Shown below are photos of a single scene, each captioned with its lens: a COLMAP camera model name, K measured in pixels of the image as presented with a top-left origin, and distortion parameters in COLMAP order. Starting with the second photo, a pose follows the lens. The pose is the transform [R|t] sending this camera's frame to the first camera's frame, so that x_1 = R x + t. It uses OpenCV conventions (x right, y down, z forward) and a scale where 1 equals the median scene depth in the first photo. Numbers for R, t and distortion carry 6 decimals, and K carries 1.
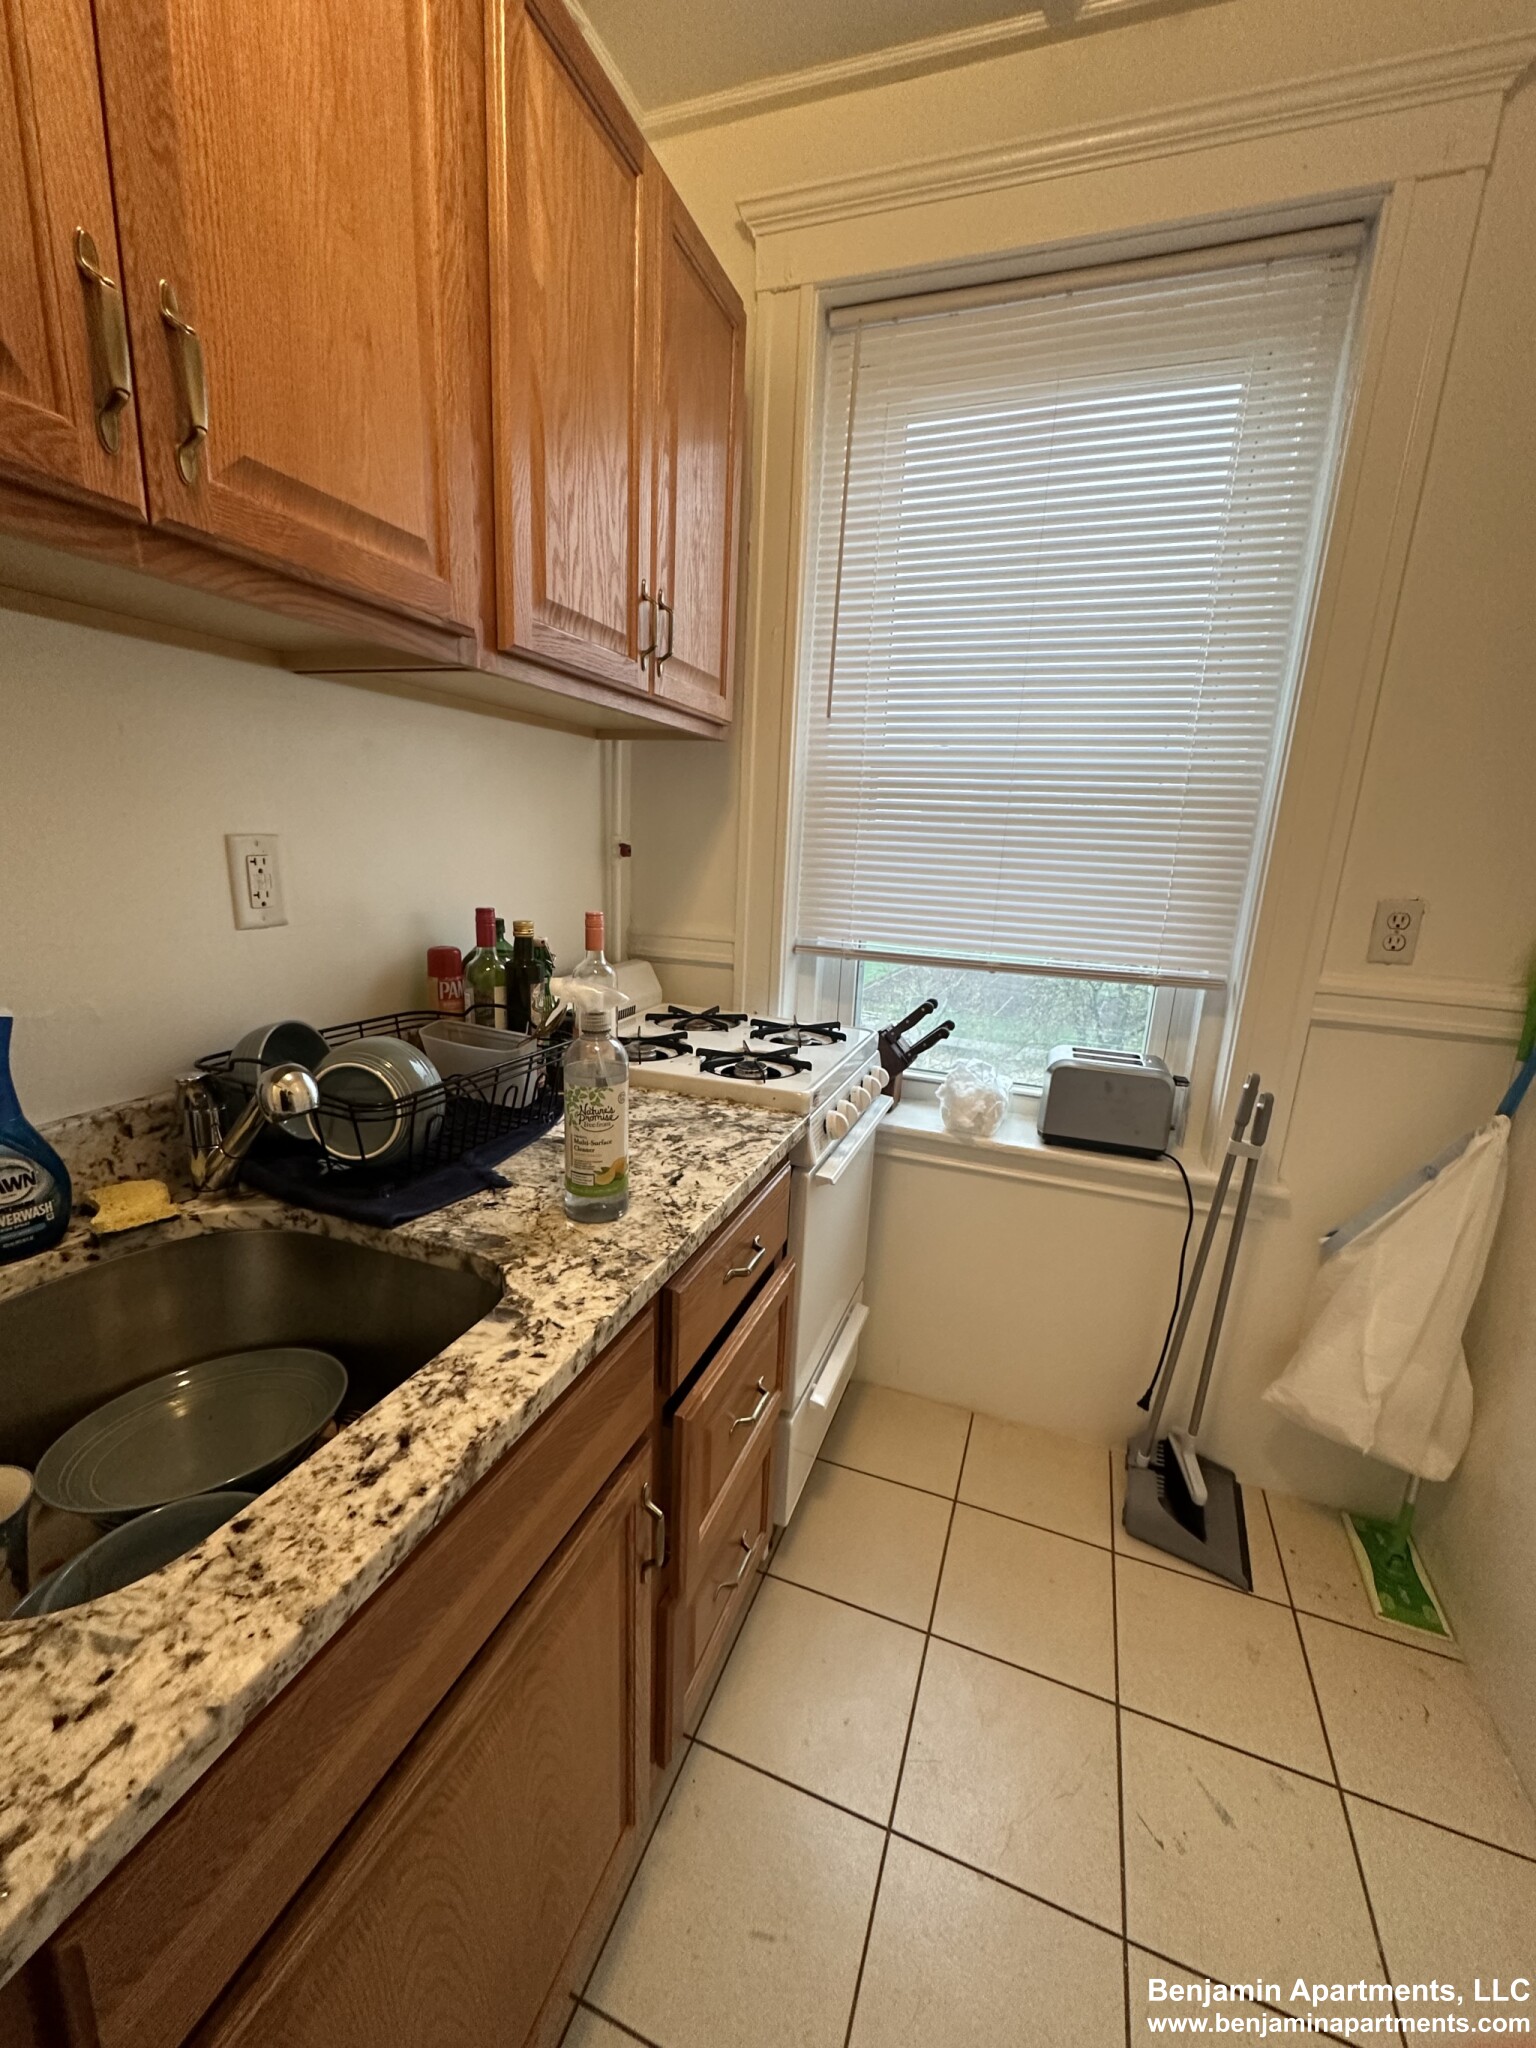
lens RADIAL K [[817.1, 0, 768.0], [0, 817.1, 1024.0], [0, 0, 1]] dist [-0.000933, -0.000027]
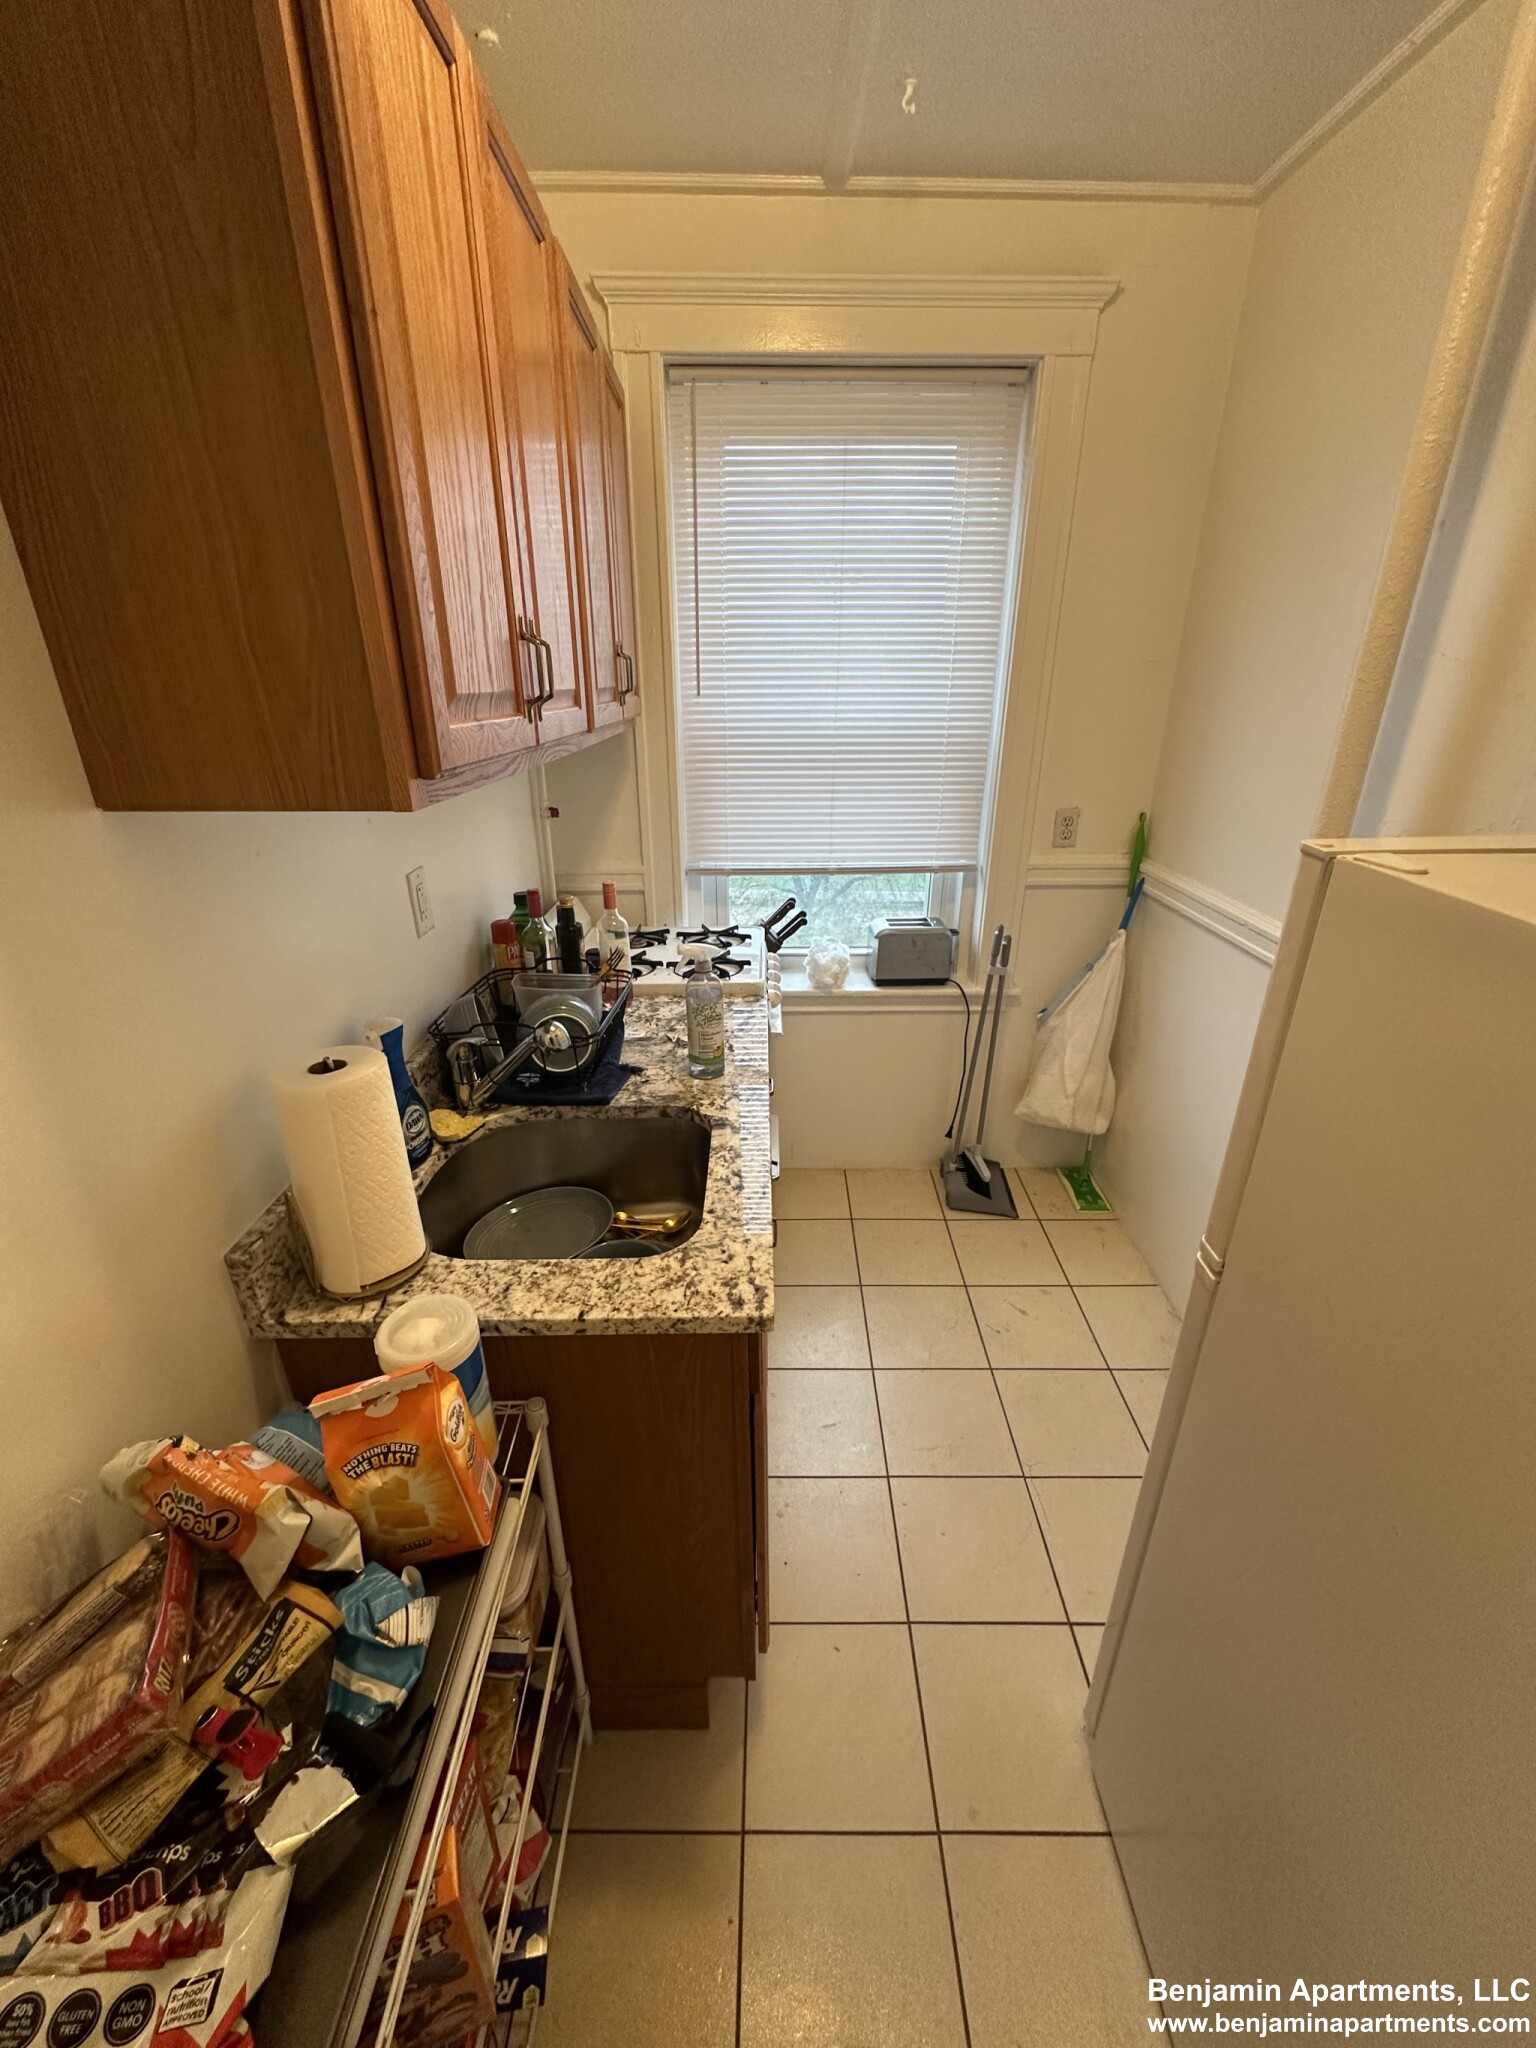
lens RADIAL K [[817.1, 0, 768.0], [0, 817.1, 1024.0], [0, 0, 1]] dist [-0.000933, -0.000027]
pose [[0.934257, -0.180501, 0.307544, -0.370776], [0.124068, 0.973081, 0.194219, -0.117397], [-0.334322, -0.143294, 0.931502, -0.392327]]
